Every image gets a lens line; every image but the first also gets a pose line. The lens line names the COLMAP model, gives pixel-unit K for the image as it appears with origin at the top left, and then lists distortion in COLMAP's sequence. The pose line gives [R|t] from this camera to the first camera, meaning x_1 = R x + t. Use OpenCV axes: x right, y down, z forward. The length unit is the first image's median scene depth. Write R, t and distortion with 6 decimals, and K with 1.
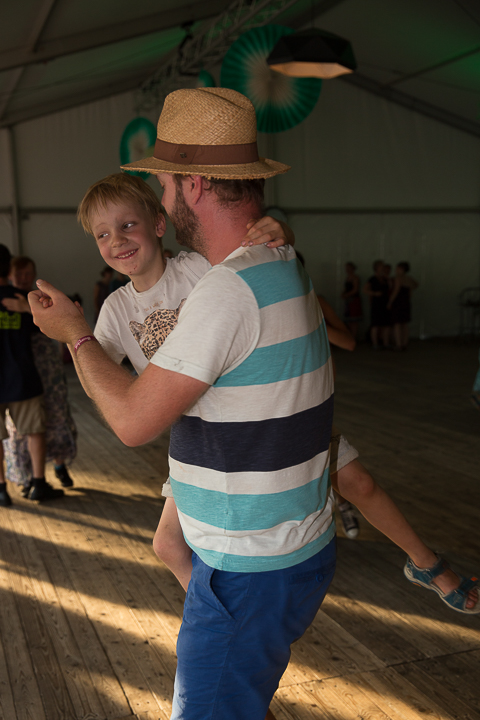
lens RADIAL K [[833.4, 0, 240.0], [0, 833.4, 360.0], [0, 0, 1]] dist [0.002143, -0.000888]
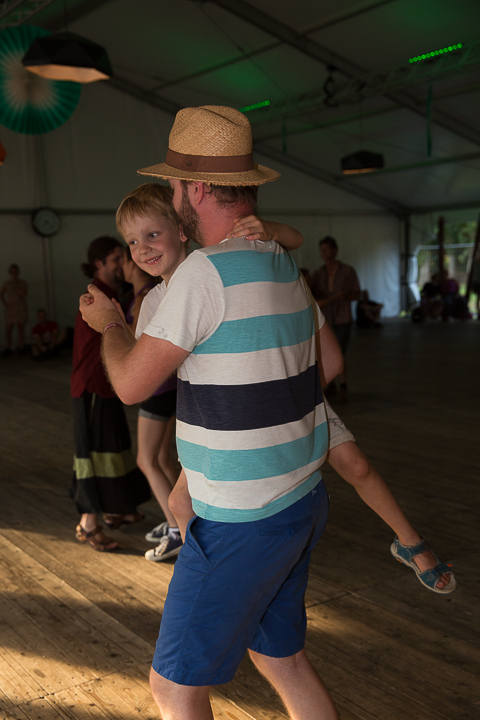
lens RADIAL K [[841.4, 0, 240.0], [0, 841.4, 360.0], [0, 0, 1]] dist [-0.271274, 0.634994]
pose [[0.958743, -0.046275, 0.280483, -0.321184], [0.046134, 0.998910, 0.007109, 0.028274], [-0.280506, 0.006124, 0.959833, -0.156863]]
